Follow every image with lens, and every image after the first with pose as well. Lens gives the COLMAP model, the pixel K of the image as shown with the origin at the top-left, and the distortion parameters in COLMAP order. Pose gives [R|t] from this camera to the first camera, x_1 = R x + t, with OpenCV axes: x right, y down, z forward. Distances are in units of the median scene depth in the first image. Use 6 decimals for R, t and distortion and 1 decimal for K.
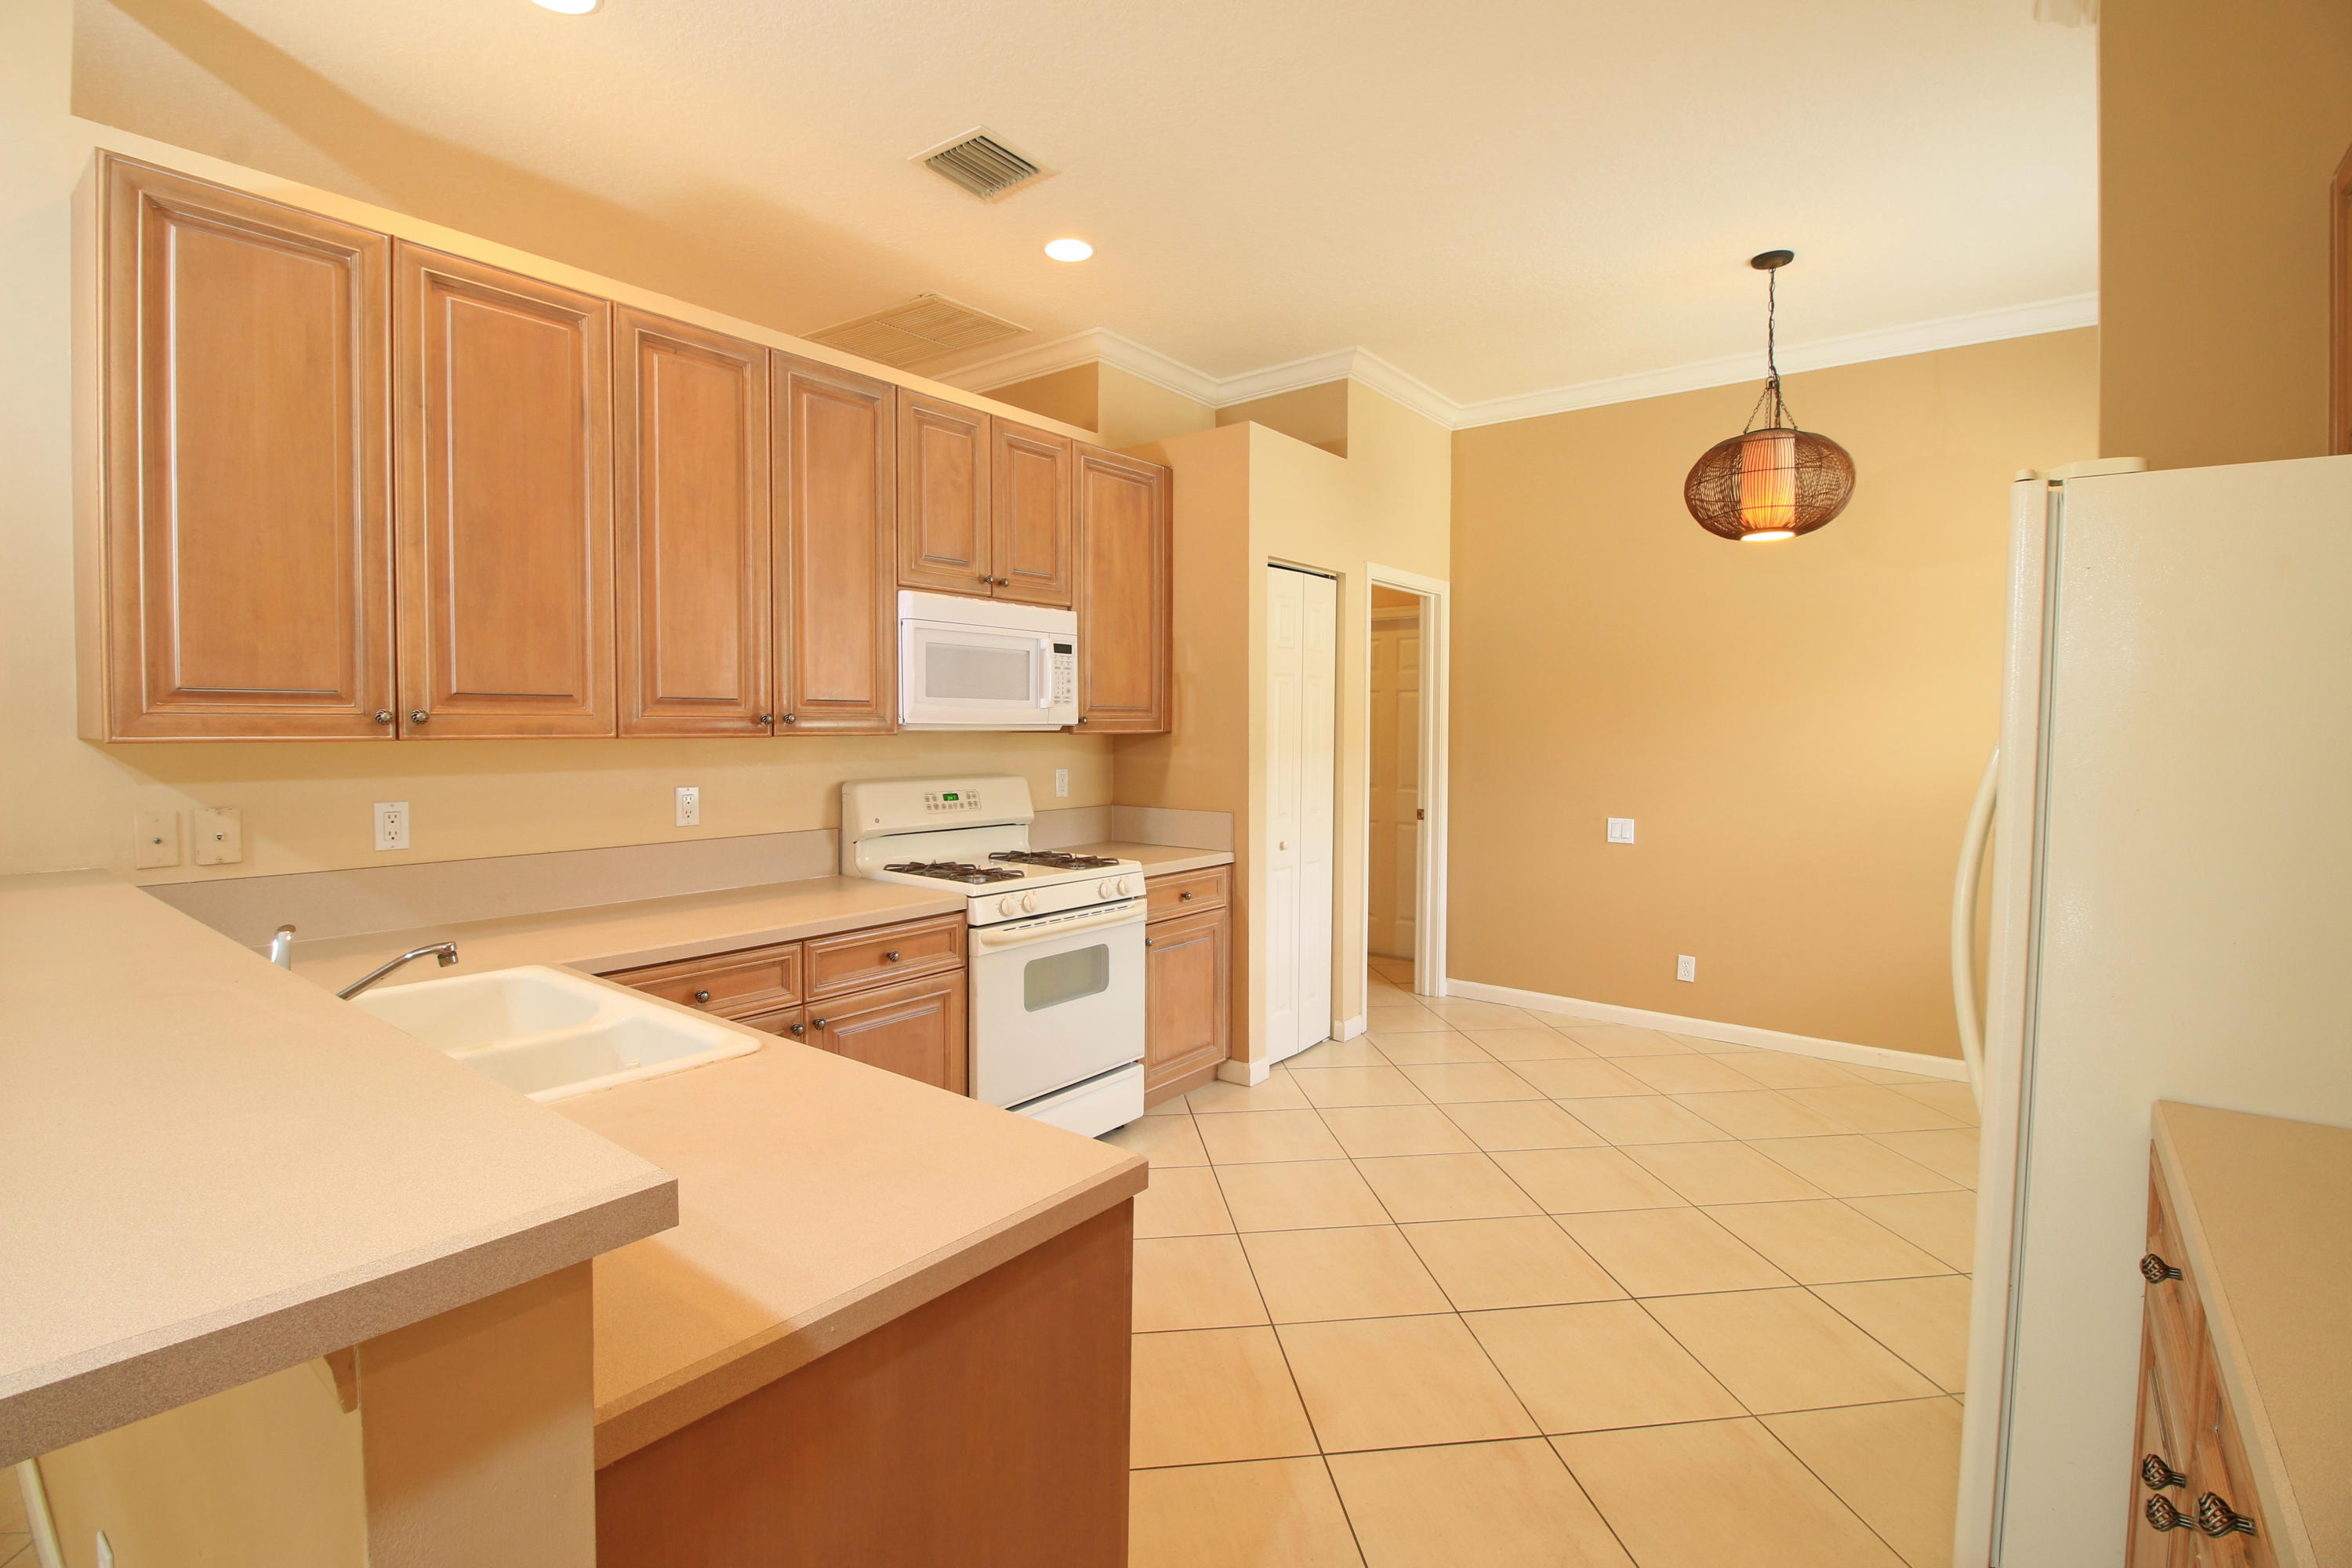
lens RADIAL K [[1074.7, 0, 1177.1], [0, 1074.7, 757.1], [0, 0, 1]] dist [-0.001203, -0.013344]
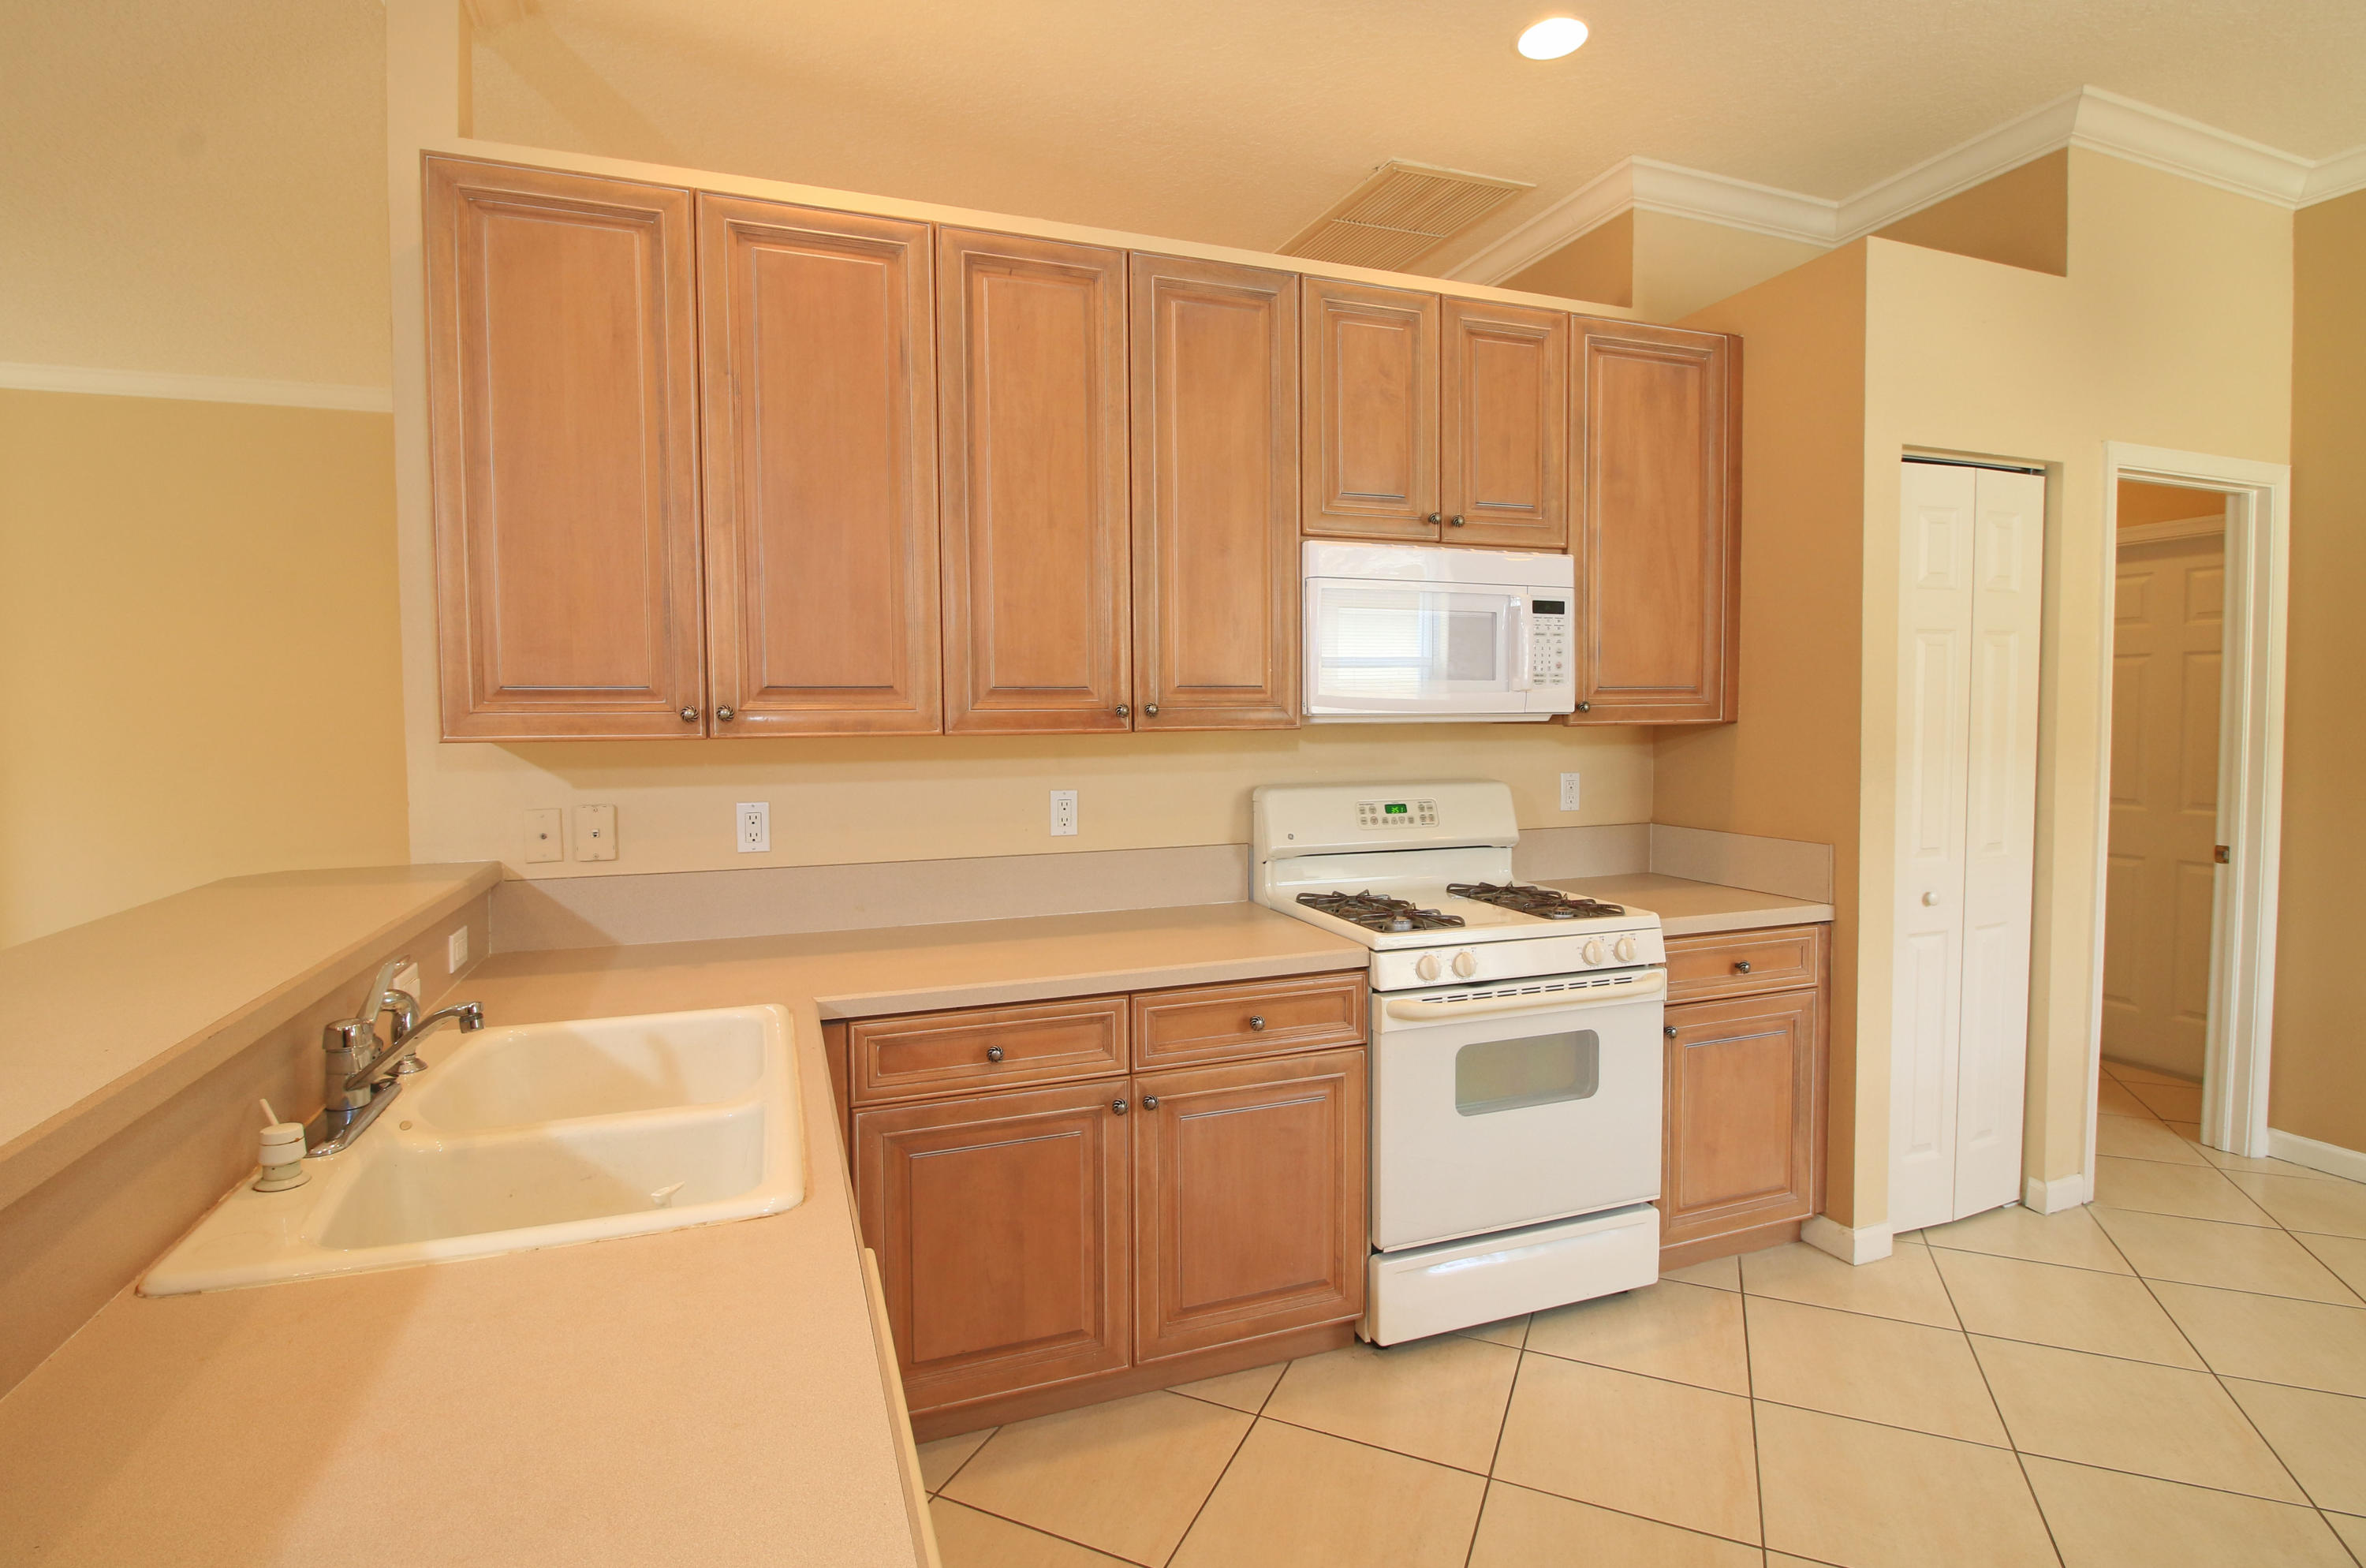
lens RADIAL K [[1119.6, 0, 1176.9], [0, 1119.6, 764.4], [0, 0, 1]] dist [0.000596, -0.014652]
pose [[0.851016, 0.014110, -0.524951, 0.077625], [-0.005785, 0.999830, 0.017495, -0.007808], [0.525109, -0.011852, 0.850953, 0.237239]]
